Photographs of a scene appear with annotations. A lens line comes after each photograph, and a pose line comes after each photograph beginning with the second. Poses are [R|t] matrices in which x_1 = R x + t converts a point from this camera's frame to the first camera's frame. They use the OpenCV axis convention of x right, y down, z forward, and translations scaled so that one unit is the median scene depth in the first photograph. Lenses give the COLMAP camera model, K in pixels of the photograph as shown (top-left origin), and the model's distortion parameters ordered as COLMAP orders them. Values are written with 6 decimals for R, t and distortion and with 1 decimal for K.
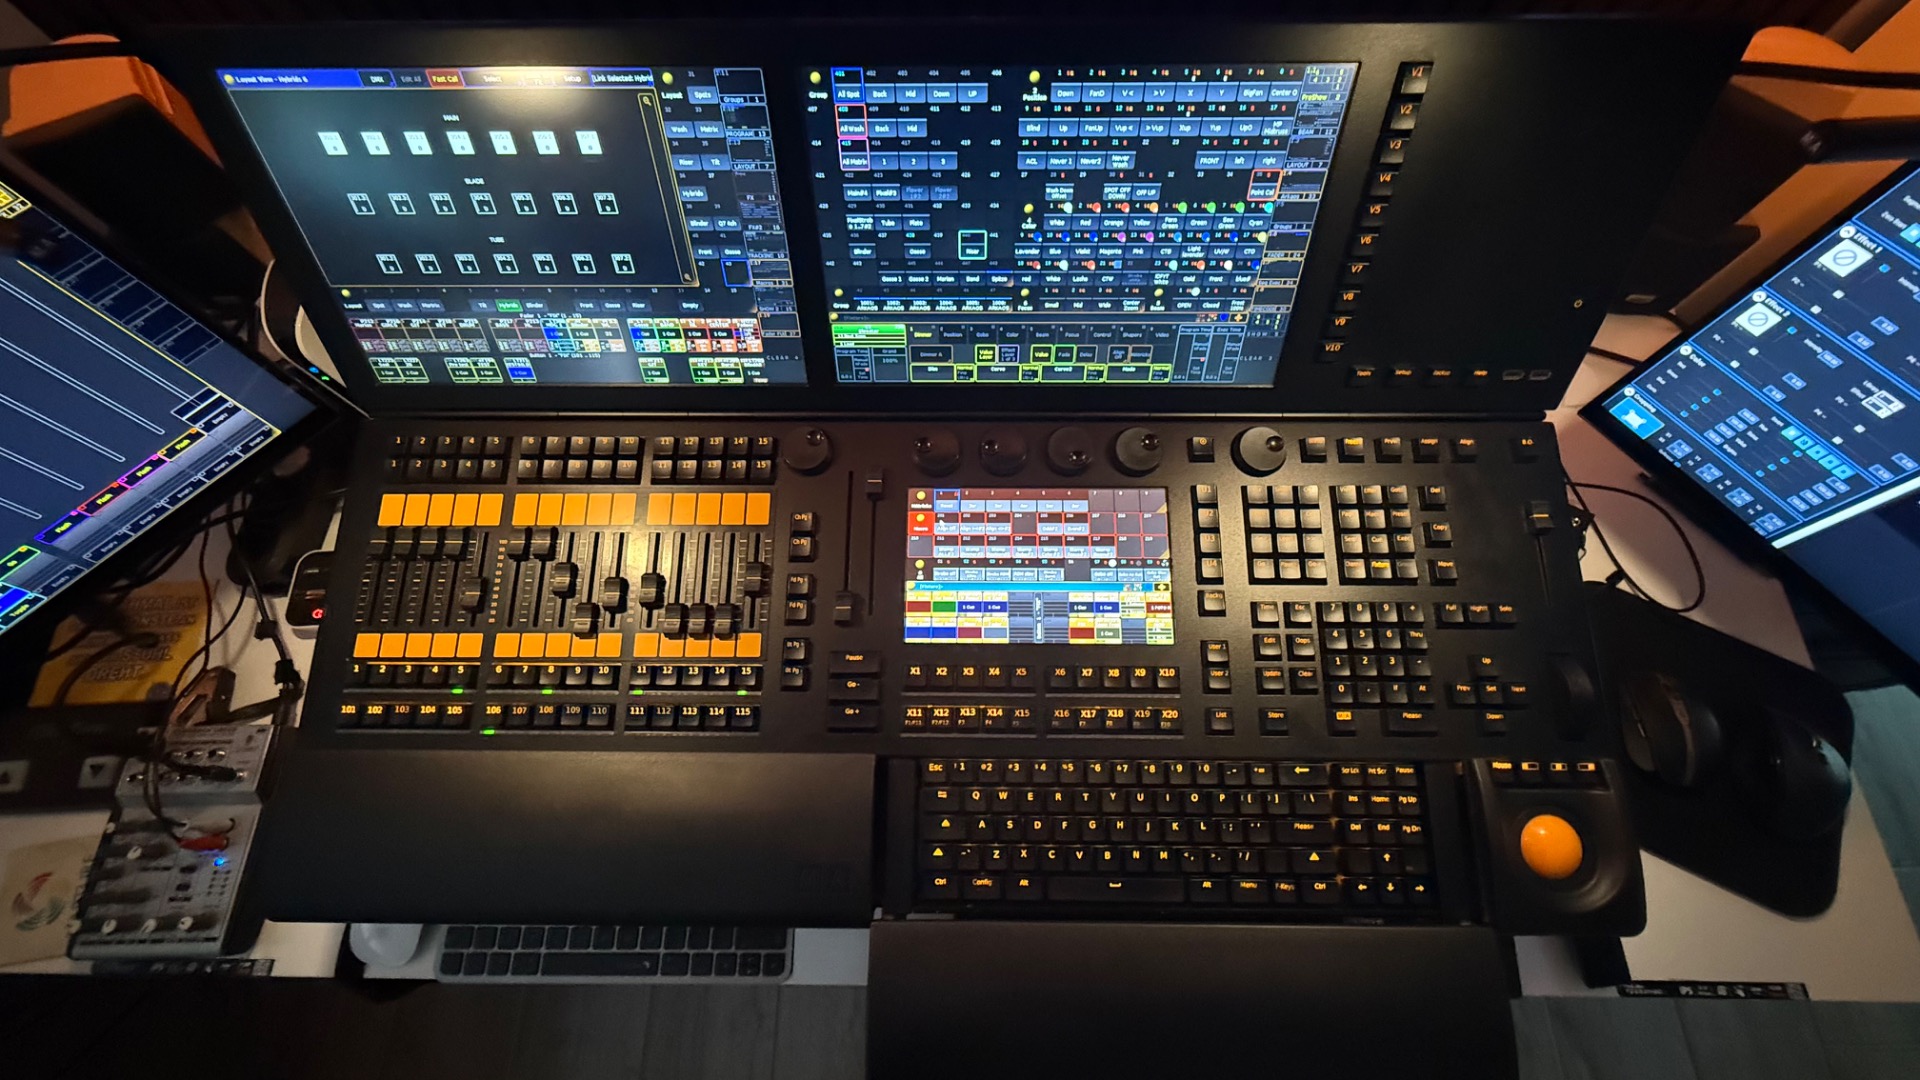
lens RADIAL K [[767.4, 0, 968.5], [0, 767.4, 542.8], [0, 0, 1]] dist [0.000639, 0.000104]
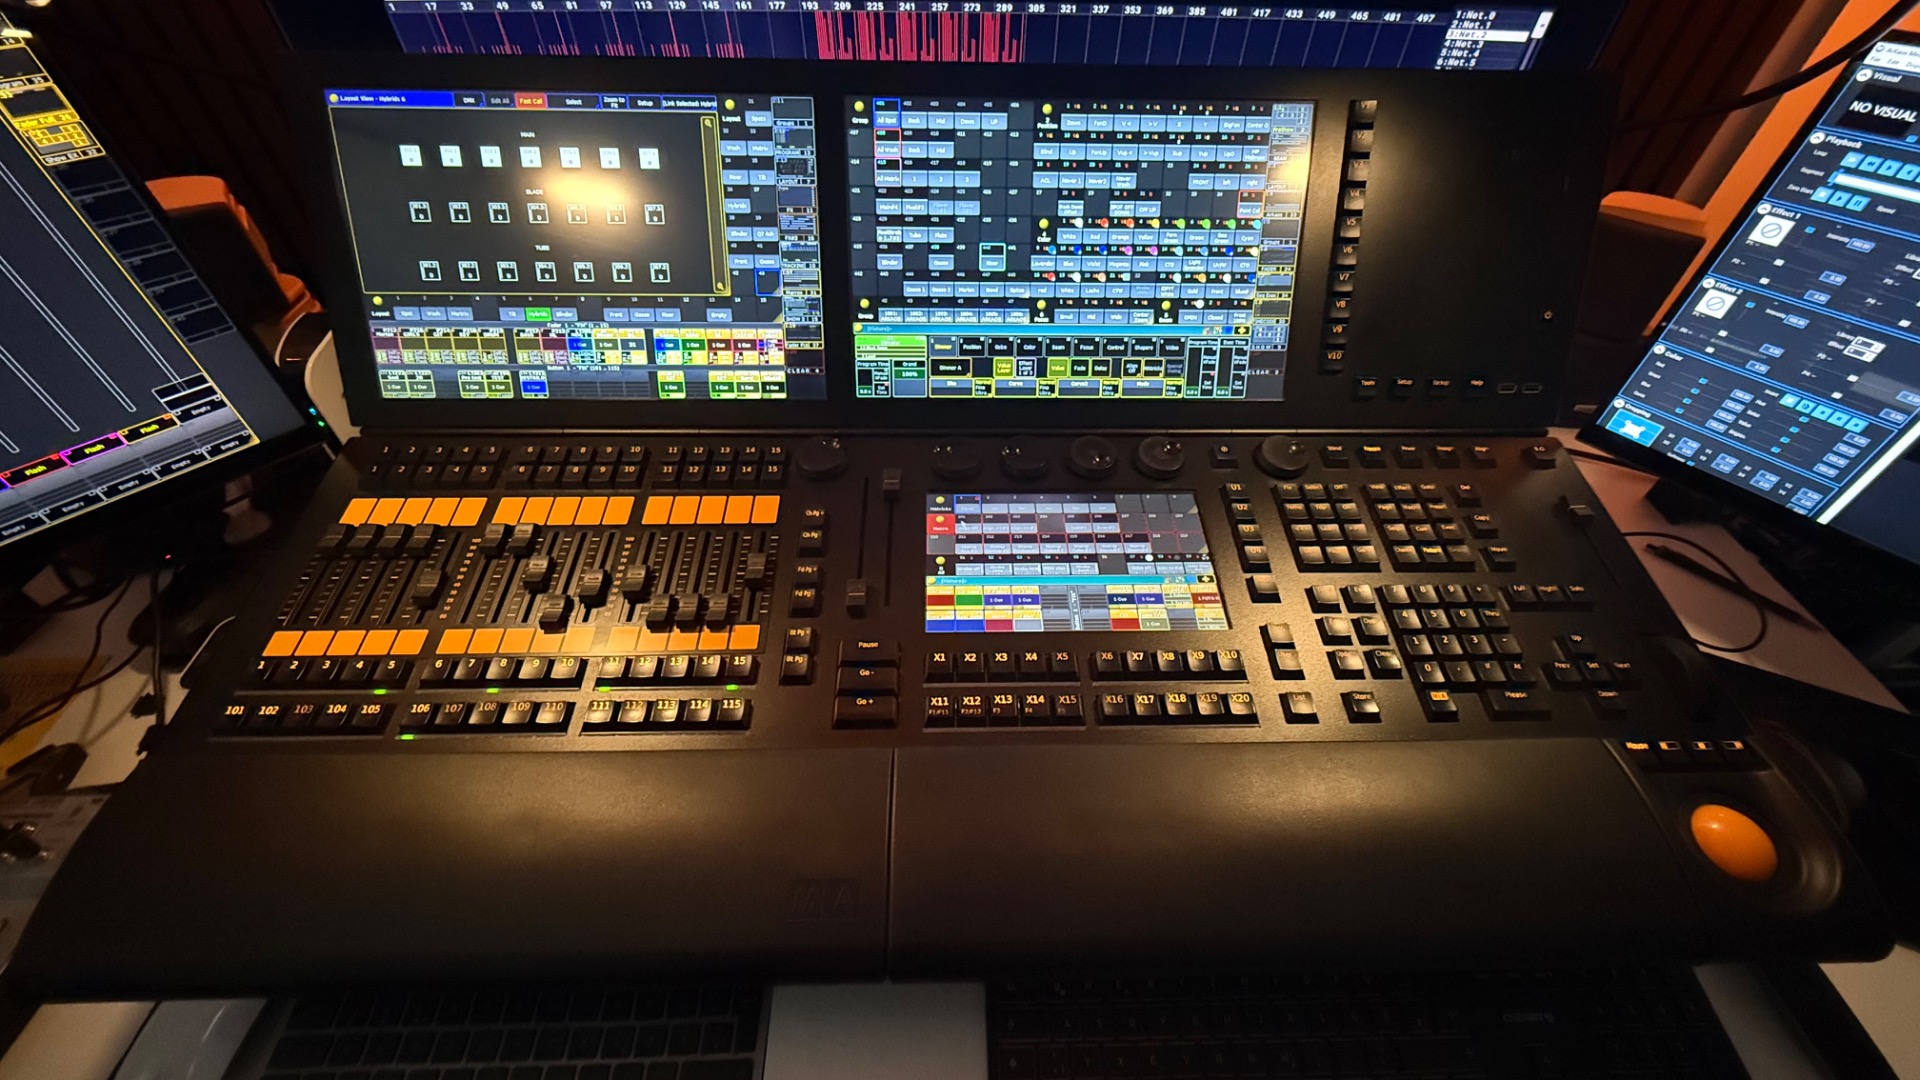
lens RADIAL K [[767.4, 0, 968.9], [0, 767.4, 541.4], [0, 0, 1]] dist [0.000639, 0.000104]
pose [[0.998910, -0.003757, 0.046517, -0.076234], [0.021869, 0.918218, -0.395472, 0.389834], [-0.041227, 0.396058, 0.917299, 0.161082]]
